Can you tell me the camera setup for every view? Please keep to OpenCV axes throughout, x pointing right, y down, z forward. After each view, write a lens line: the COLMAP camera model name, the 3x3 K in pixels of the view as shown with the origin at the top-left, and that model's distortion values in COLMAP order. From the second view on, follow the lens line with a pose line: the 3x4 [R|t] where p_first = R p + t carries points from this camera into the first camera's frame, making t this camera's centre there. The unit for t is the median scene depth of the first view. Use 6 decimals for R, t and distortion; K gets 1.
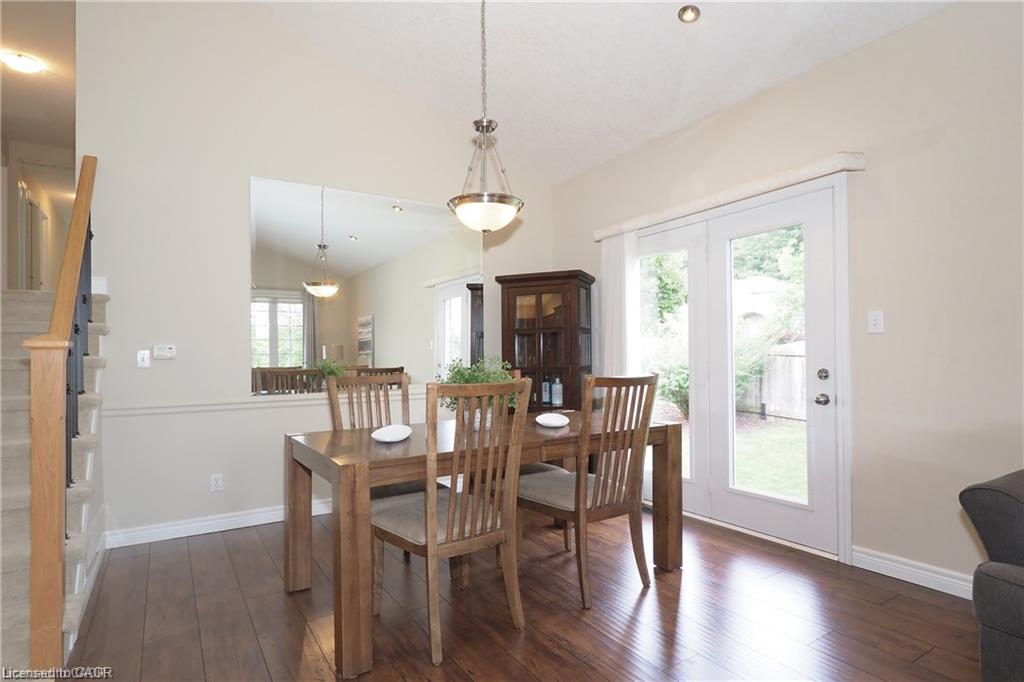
lens RADIAL K [[551.6, 0, 512.0], [0, 551.6, 341.0], [0, 0, 1]] dist [-0.001331, 0.000155]
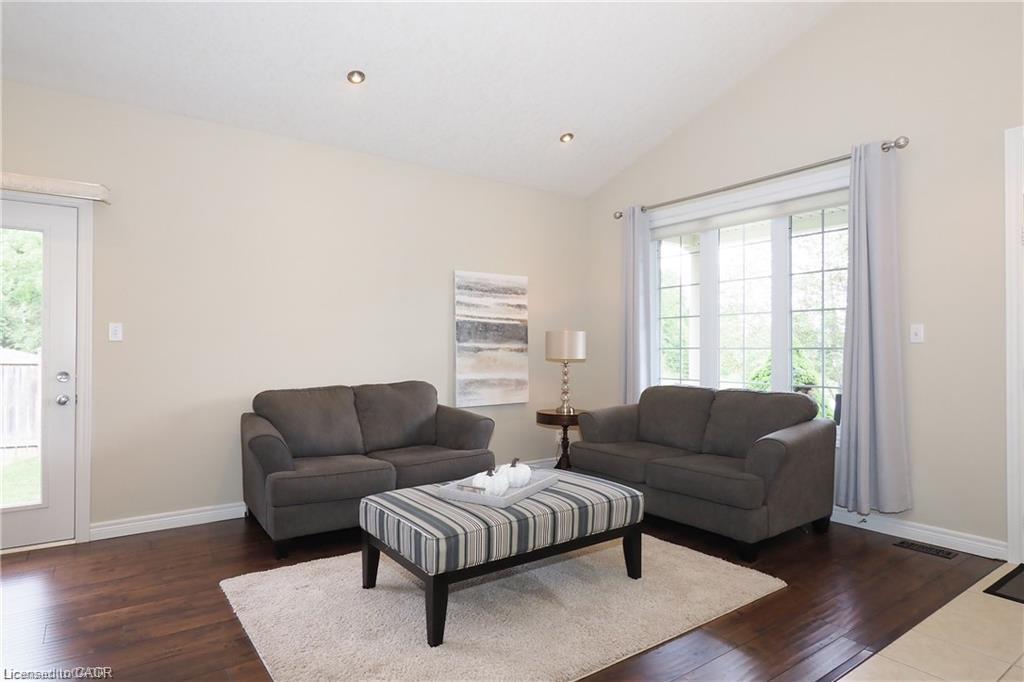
lens RADIAL K [[580.0, 0, 502.4], [0, 580.0, 342.4], [0, 0, 1]] dist [-0.003979, -0.000588]
pose [[-0.041375, 0.024234, 0.998850, -0.505520], [-0.030769, 0.999201, -0.025517, -0.003842], [-0.998670, -0.031789, -0.040596, 0.156881]]
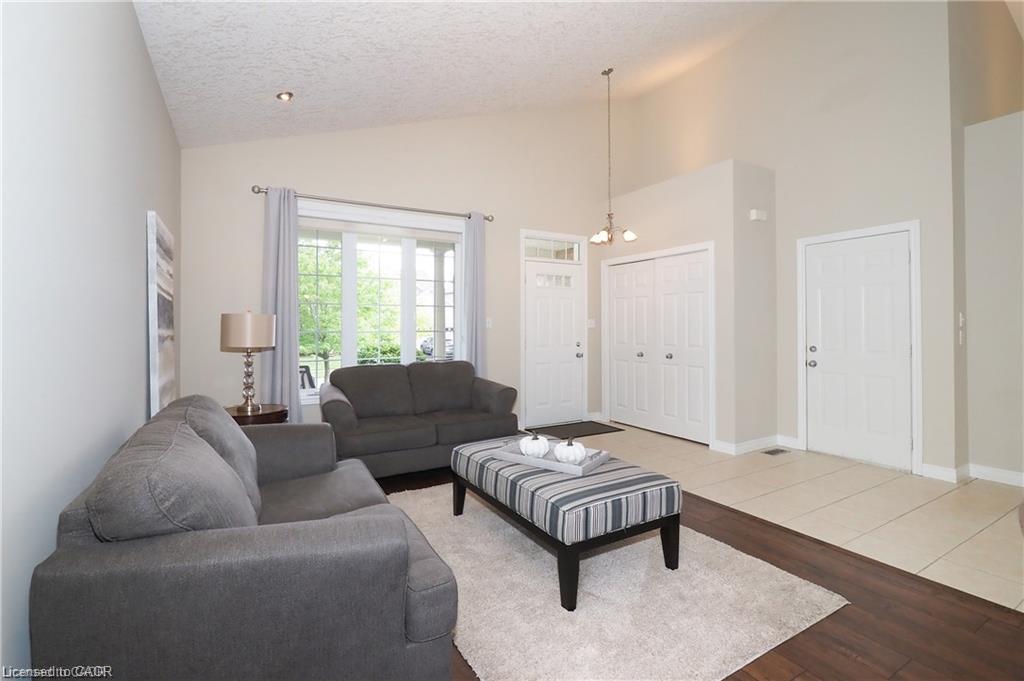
lens RADIAL K [[452.8, 0, 508.1], [0, 452.8, 320.7], [0, 0, 1]] dist [-0.002924, -0.000041]
pose [[-0.998489, 0.017673, 0.052038, 0.284927], [0.015444, 0.998959, -0.042928, -0.010155], [-0.052743, -0.042059, -0.997722, 0.816687]]
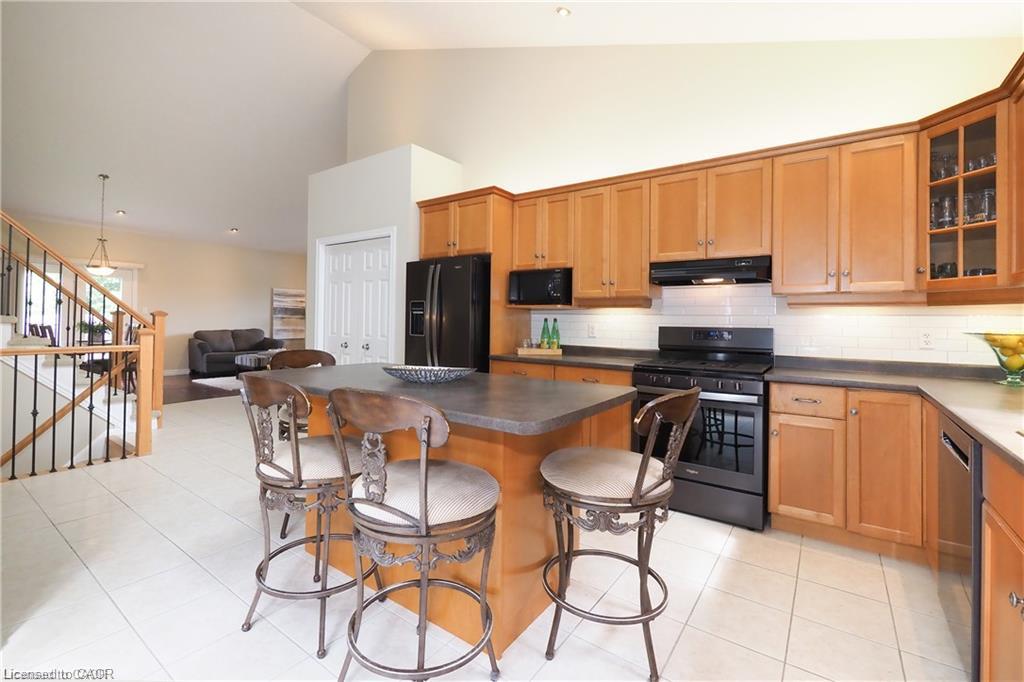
lens RADIAL K [[452.8, 0, 508.1], [0, 452.8, 321.2], [0, 0, 1]] dist [-0.002924, -0.000041]
pose [[-0.367028, 0.010989, 0.930145, -2.336357], [-0.033301, 0.999134, -0.024944, 0.025181], [-0.929614, -0.040130, -0.366344, -0.119672]]
